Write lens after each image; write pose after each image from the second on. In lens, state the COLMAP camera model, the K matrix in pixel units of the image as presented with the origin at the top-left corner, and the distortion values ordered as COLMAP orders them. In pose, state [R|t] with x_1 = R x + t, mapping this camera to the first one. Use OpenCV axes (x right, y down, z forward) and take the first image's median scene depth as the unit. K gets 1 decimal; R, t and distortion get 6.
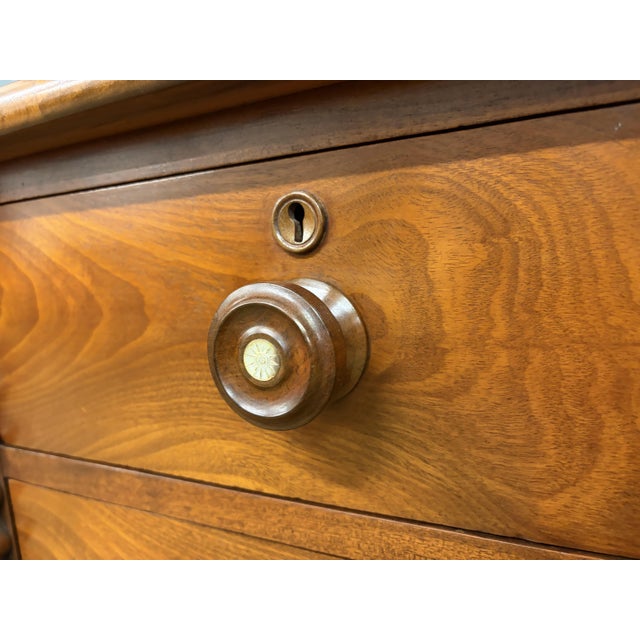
lens RADIAL K [[495.3, 0, 320.0], [0, 495.3, 320.0], [0, 0, 1]] dist [-0.011094, -0.004257]
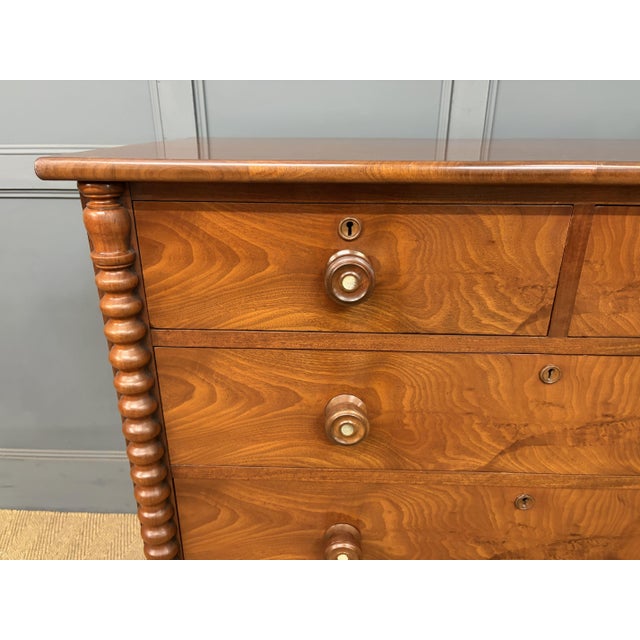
lens RADIAL K [[487.7, 0, 319.0], [0, 487.7, 320.3], [0, 0, 1]] dist [0.077062, -0.094035]
pose [[0.910344, -0.094811, 0.402845, -1.285036], [-0.008687, 0.968812, 0.247645, -0.366835], [-0.413760, -0.228942, 0.881129, -1.336238]]
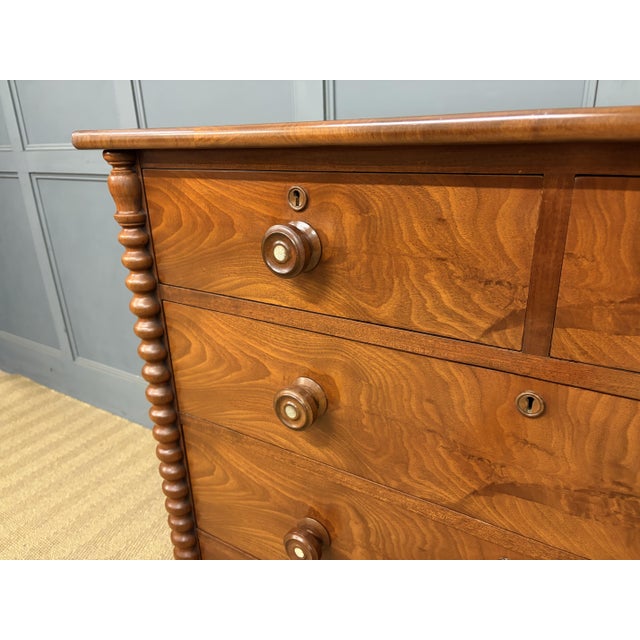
lens RADIAL K [[487.7, 0, 319.0], [0, 487.7, 320.3], [0, 0, 1]] dist [0.077062, -0.094035]
pose [[0.994127, 0.070224, -0.082346, 0.314411], [-0.049086, 0.970703, 0.235215, -0.185824], [0.096451, -0.229791, 0.968449, -1.547076]]
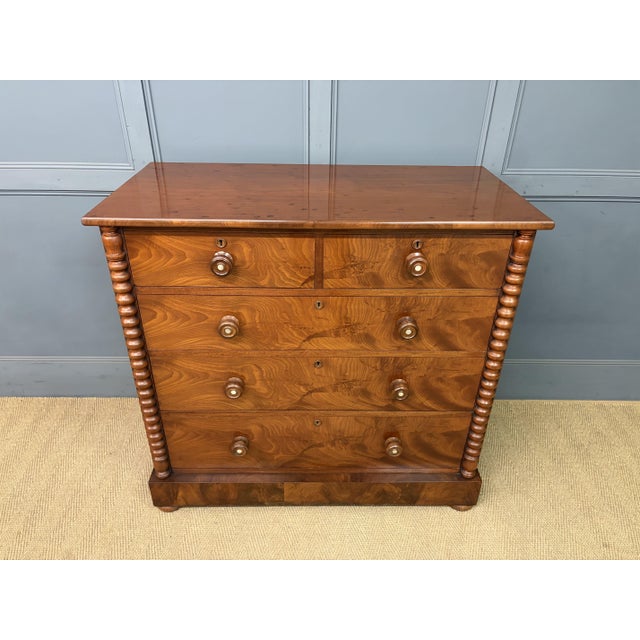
lens RADIAL K [[487.7, 0, 319.0], [0, 487.7, 320.3], [0, 0, 1]] dist [0.077062, -0.094035]
pose [[0.890922, -0.163063, 0.423873, -1.657727], [-0.013043, 0.923748, 0.382778, -1.621398], [-0.453969, -0.346554, 0.820861, -4.752730]]
